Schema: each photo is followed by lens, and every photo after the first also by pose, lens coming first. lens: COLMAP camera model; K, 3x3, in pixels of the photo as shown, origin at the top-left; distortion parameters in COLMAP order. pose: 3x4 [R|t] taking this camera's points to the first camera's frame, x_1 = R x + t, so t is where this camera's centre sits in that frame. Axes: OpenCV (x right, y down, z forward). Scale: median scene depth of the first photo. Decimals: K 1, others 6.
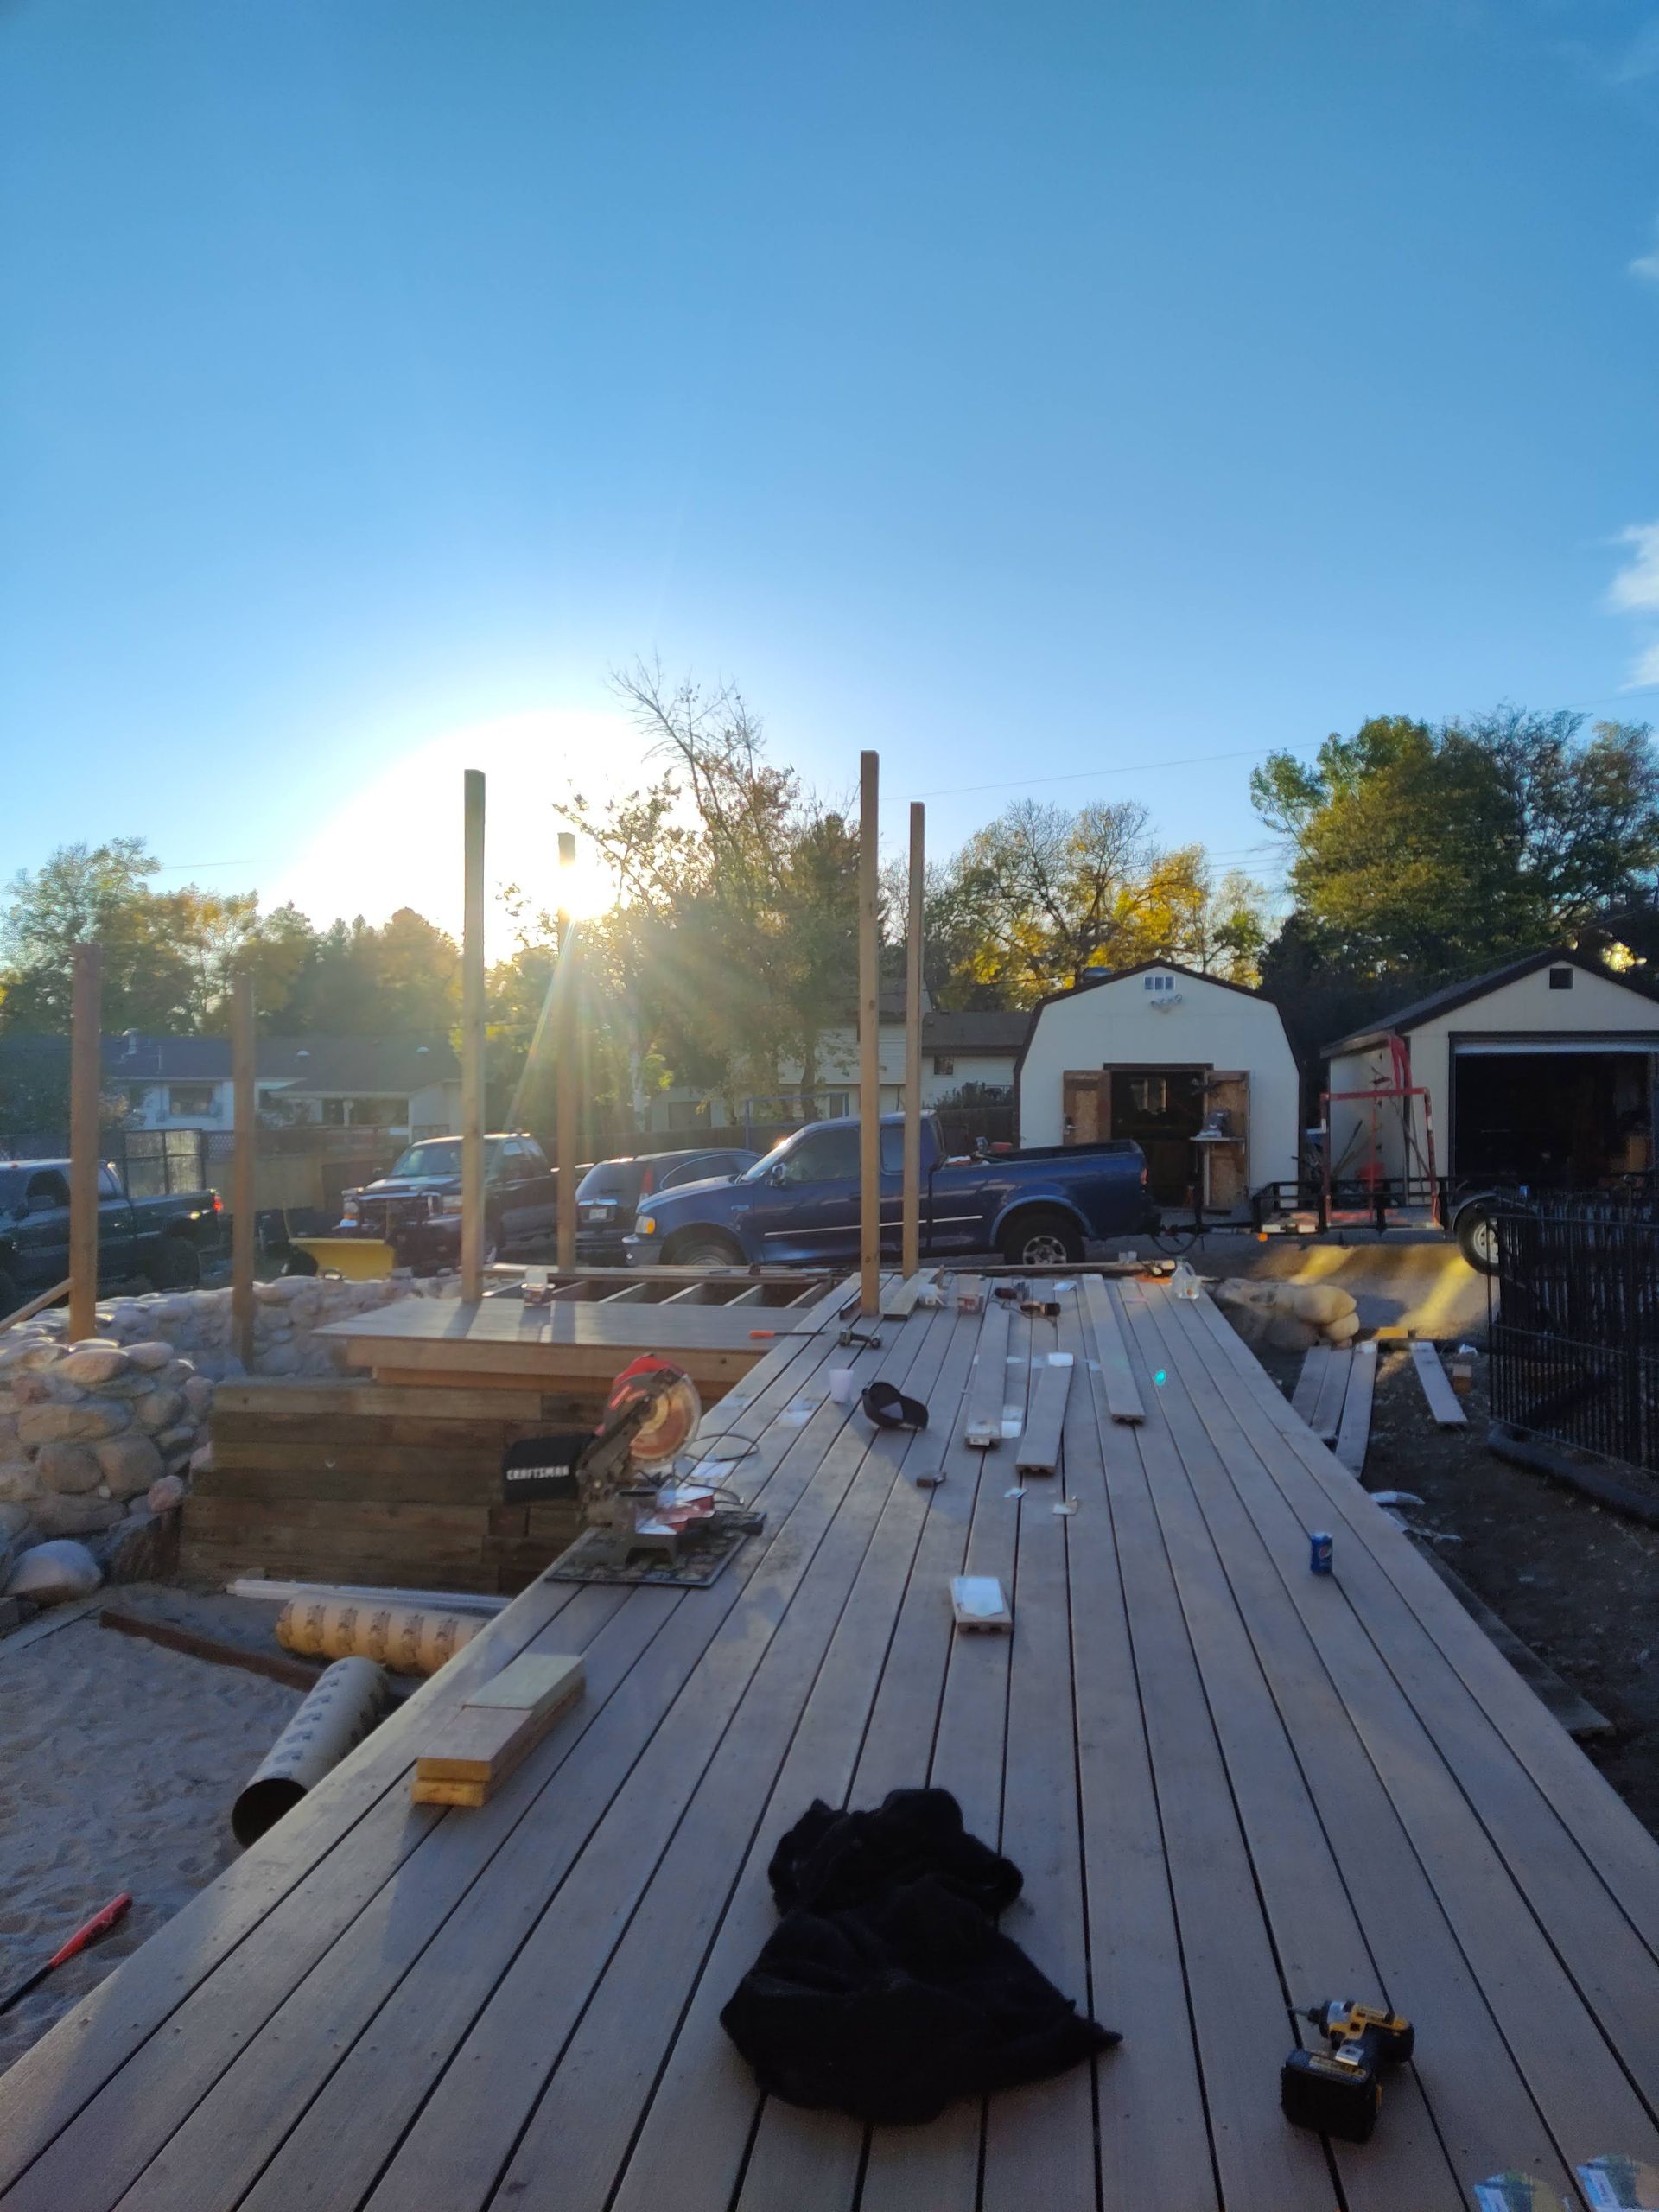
lens RADIAL K [[1622.2, 0, 855.3], [0, 1622.2, 1134.2], [0, 0, 1]] dist [0.102014, -0.101412]
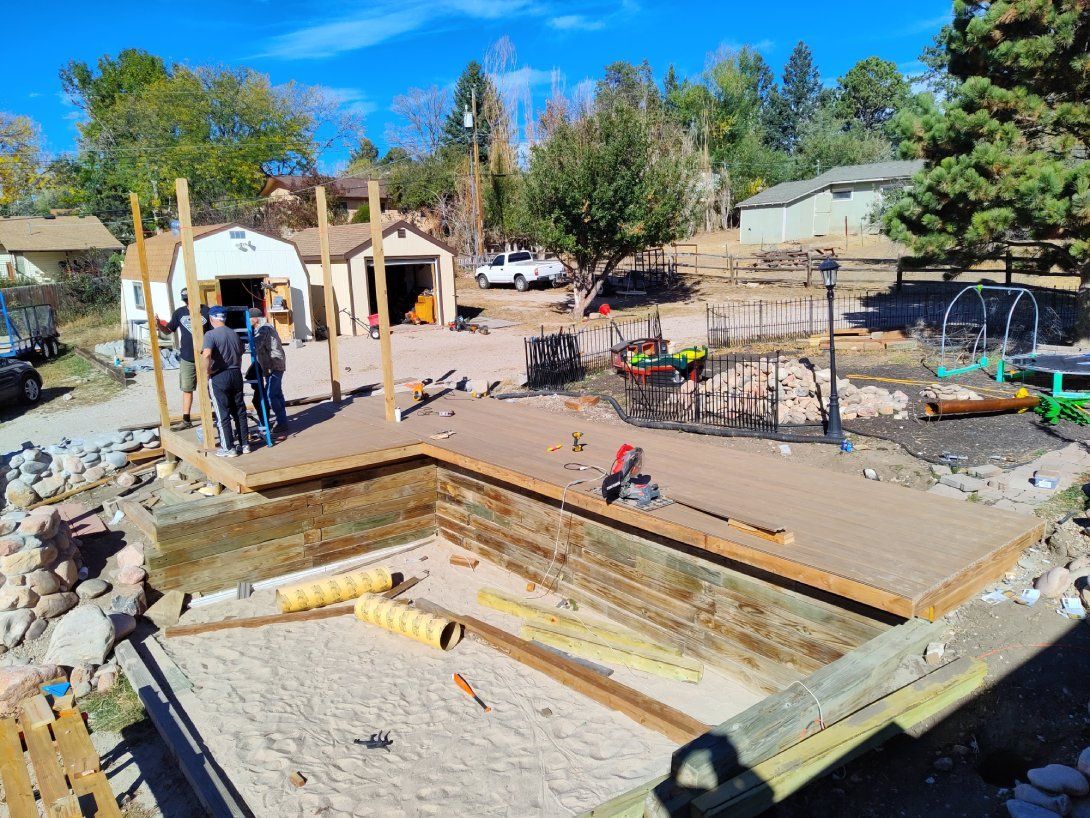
lens RADIAL K [[808.0, 0, 545.0], [0, 808.0, 409.0], [0, 0, 1]] dist [0.102398, -0.131861]
pose [[0.694985, -0.163314, 0.700232, -0.594120], [0.040600, 0.981223, 0.188553, -0.113054], [-0.717877, -0.102612, 0.688566, -0.006326]]
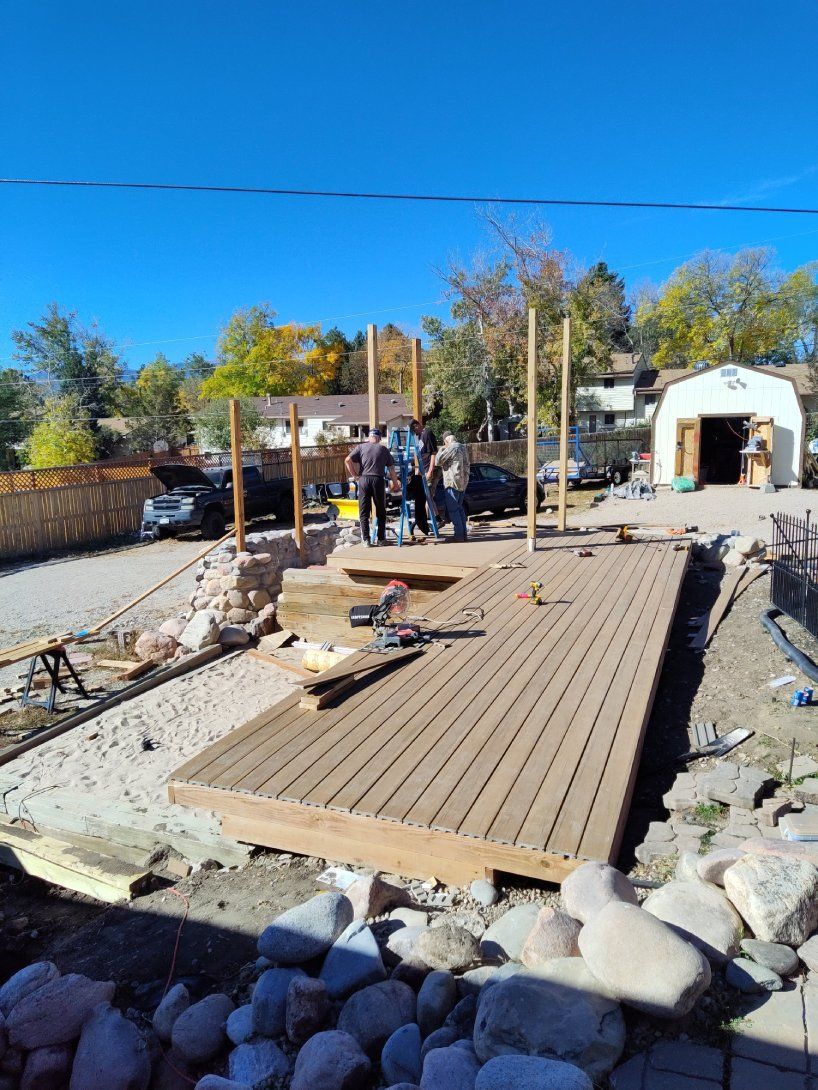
lens RADIAL K [[808.0, 0, 409.0], [0, 808.0, 545.0], [0, 0, 1]] dist [0.102398, -0.131861]
pose [[0.967991, 0.016375, -0.250451, 0.123029], [0.019218, 0.990104, 0.139015, -0.061436], [0.250249, -0.139378, 0.958097, -0.187888]]
